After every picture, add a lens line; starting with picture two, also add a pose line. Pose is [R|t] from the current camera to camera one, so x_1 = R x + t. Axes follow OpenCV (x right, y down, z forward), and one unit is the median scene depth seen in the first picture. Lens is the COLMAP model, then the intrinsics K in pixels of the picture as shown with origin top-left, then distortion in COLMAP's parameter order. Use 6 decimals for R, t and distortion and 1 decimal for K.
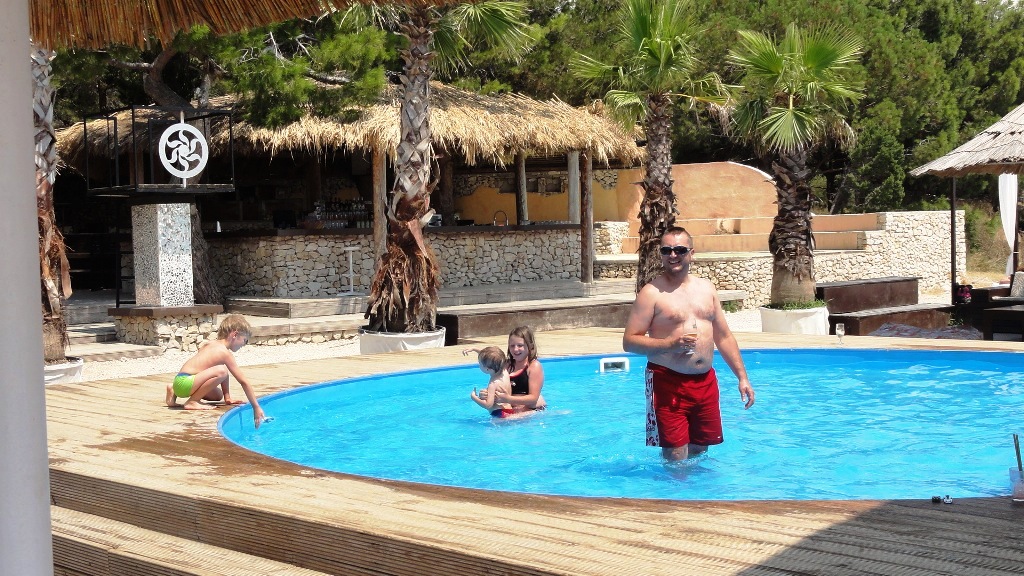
lens RADIAL K [[1398.8, 0, 512.0], [0, 1398.8, 288.0], [0, 0, 1]] dist [-0.013196, -0.029927]
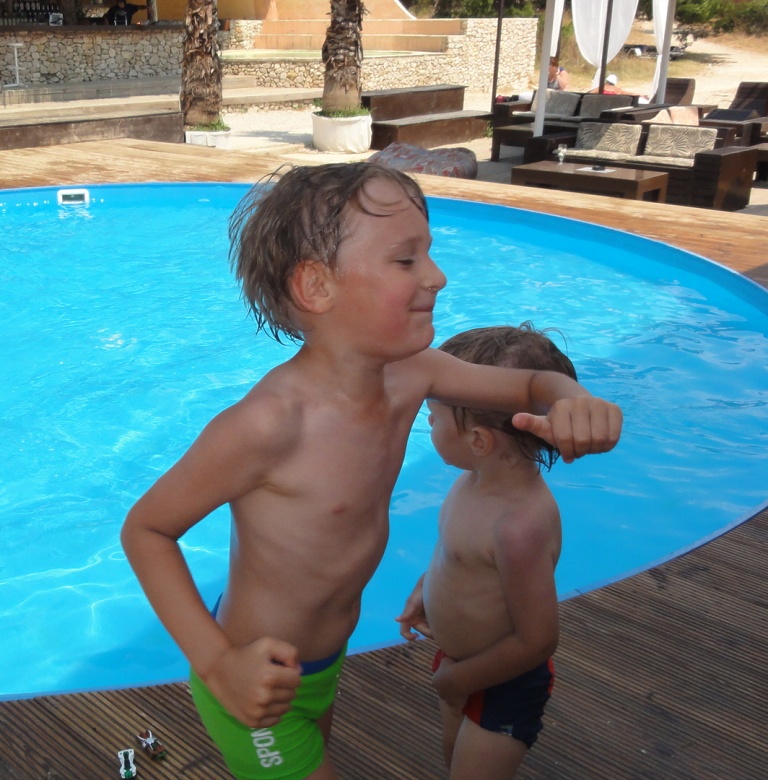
lens RADIAL K [[958.3, 0, 279.4], [0, 958.3, 389.9], [0, 0, 1]] dist [-0.005766, 0.010964]
pose [[0.999464, 0.013420, 0.029845, 0.132946], [-0.022402, 0.945415, 0.325099, -0.026120], [-0.023853, -0.325594, 0.945209, 0.208905]]
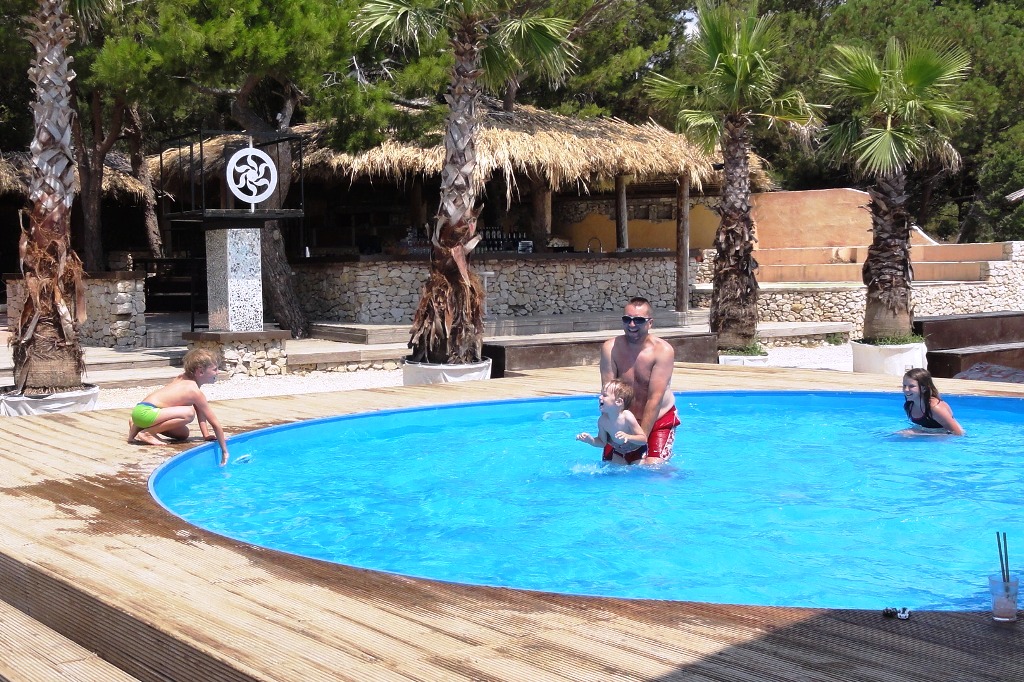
lens RADIAL K [[1341.2, 0, 454.9], [0, 1341.2, 340.9], [0, 0, 1]] dist [-0.017252, 0.033152]
pose [[0.987957, 0.016849, -0.153808, 0.053120], [-0.013520, 0.999652, 0.022668, -0.003621], [0.154137, -0.020316, 0.987841, 0.070155]]
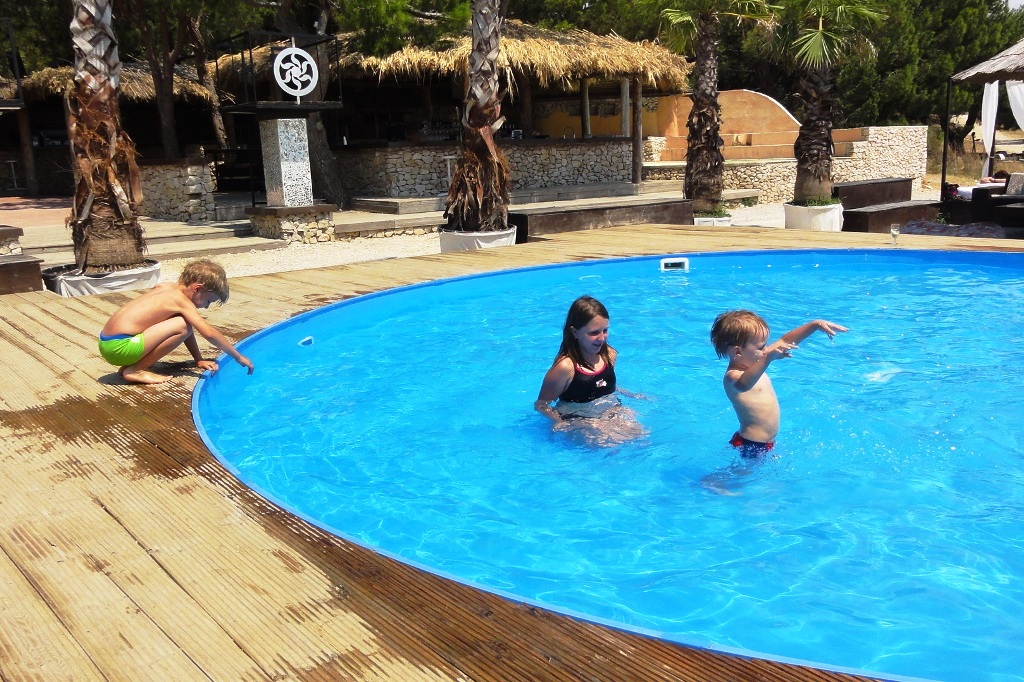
lens RADIAL K [[884.3, 0, 536.2], [0, 884.3, 338.3], [0, 0, 1]] dist [-0.009588, -0.003555]
pose [[0.998819, 0.002507, -0.048528, 0.002021], [0.005713, 0.985684, 0.168506, -0.001606], [0.048255, -0.168584, 0.984505, 0.227565]]
